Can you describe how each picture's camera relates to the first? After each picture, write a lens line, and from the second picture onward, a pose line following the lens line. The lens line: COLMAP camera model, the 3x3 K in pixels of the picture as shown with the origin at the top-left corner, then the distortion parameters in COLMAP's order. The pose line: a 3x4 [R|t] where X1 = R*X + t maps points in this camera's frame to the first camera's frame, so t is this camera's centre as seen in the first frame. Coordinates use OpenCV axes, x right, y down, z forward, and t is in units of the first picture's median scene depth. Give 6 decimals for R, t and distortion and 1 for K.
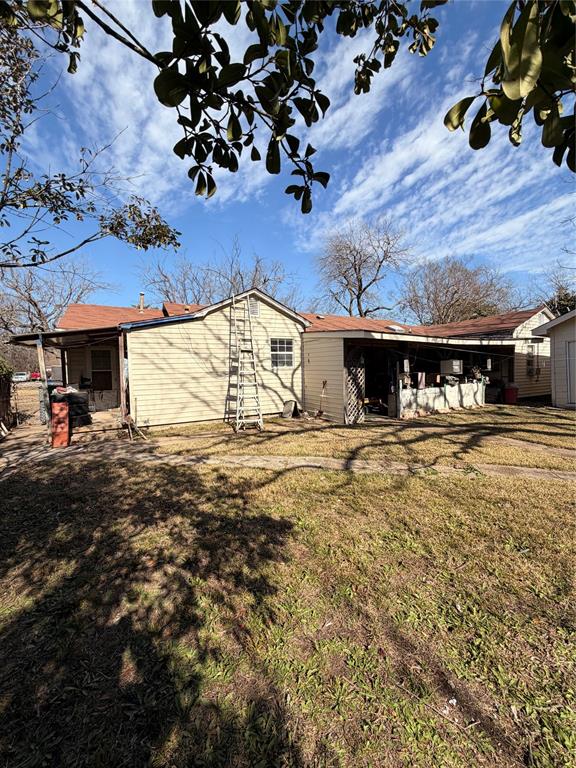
lens RADIAL K [[305.1, 0, 287.1], [0, 305.1, 386.0], [0, 0, 1]] dist [-0.001418, 0.000189]
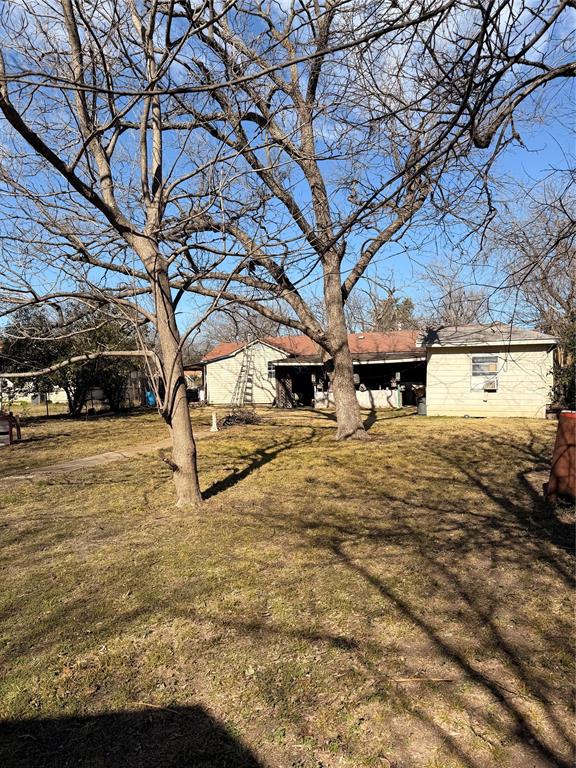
lens RADIAL K [[558.6, 0, 284.3], [0, 558.6, 384.4], [0, 0, 1]] dist [0.035764, -0.018483]
pose [[0.682129, 0.010051, -0.731163, 2.168130], [-0.041637, 0.998817, -0.025115, 0.048593], [0.730045, 0.047575, 0.681741, -1.077741]]
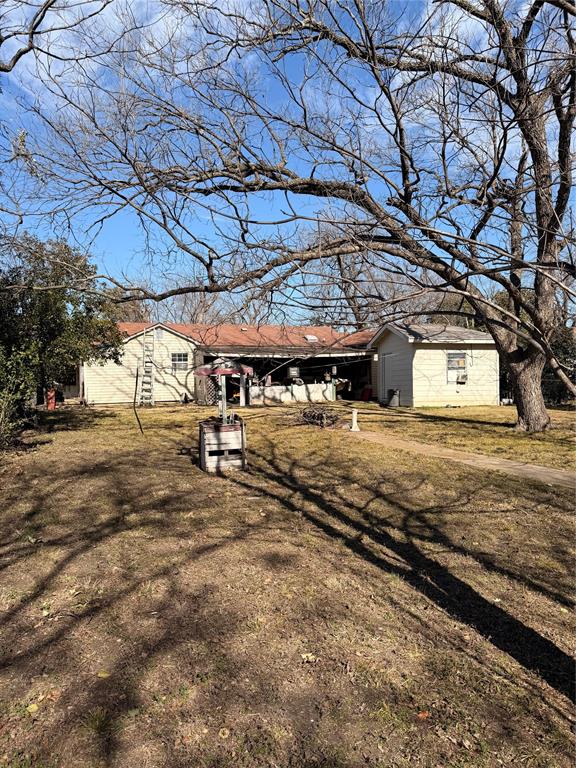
lens RADIAL K [[558.6, 0, 291.5], [0, 558.6, 380.9], [0, 0, 1]] dist [0.035764, -0.018483]
pose [[0.990595, 0.006789, -0.136660, 0.826803], [-0.013212, 0.998847, -0.046148, 0.095989], [0.136189, 0.047520, 0.989542, -1.523426]]
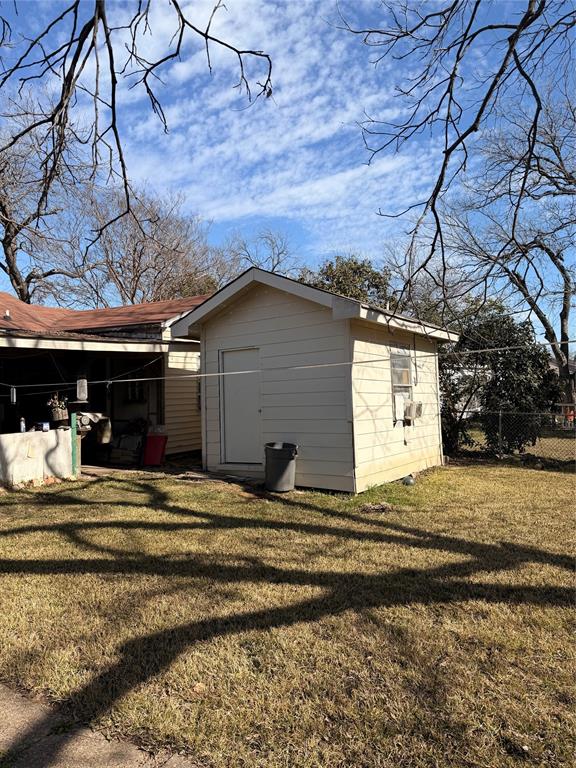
lens RADIAL K [[558.6, 0, 295.1], [0, 558.6, 383.2], [0, 0, 1]] dist [0.035764, -0.018483]
pose [[0.858500, 0.020827, 0.512390, 0.504450], [0.017037, 0.997465, -0.069089, -0.015572], [-0.512530, 0.068043, 0.855969, 0.068270]]
